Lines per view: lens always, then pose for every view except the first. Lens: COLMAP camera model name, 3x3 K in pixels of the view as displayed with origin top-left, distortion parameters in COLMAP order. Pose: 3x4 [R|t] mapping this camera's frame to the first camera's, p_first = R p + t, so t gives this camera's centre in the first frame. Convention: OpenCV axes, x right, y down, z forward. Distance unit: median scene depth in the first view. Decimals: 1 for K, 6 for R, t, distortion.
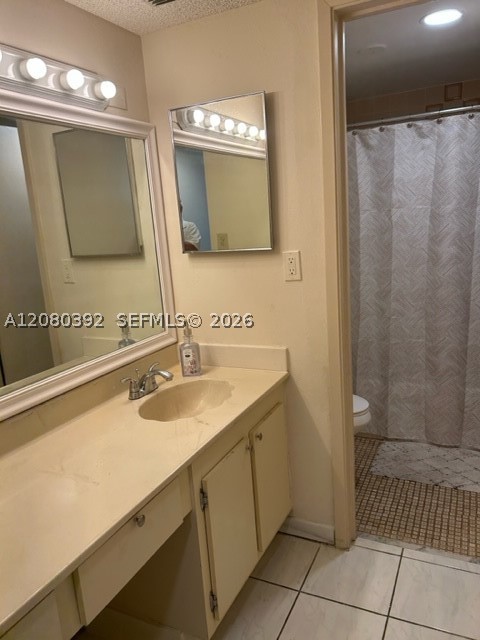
lens RADIAL K [[475.0, 0, 240.0], [0, 475.0, 320.0], [0, 0, 1]] dist [0.011494, -0.001305]
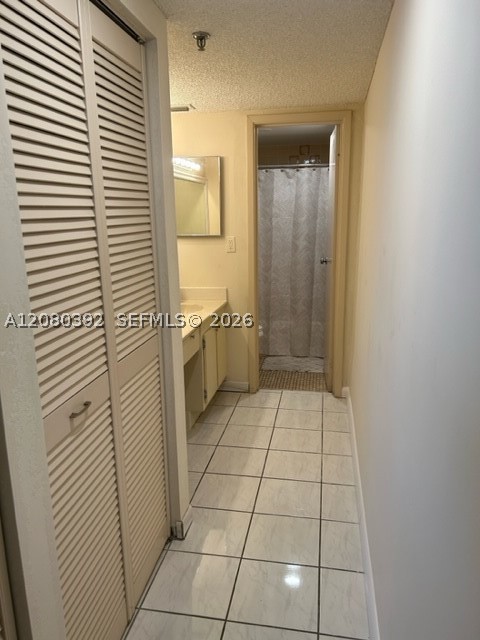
lens RADIAL K [[475.0, 0, 240.0], [0, 475.0, 320.0], [0, 0, 1]] dist [0.011494, -0.001305]
pose [[0.958309, -0.000705, 0.285735, -0.289485], [0.001071, 0.999999, -0.001127, 0.139982], [-0.285734, 0.001386, 0.958308, -0.623483]]
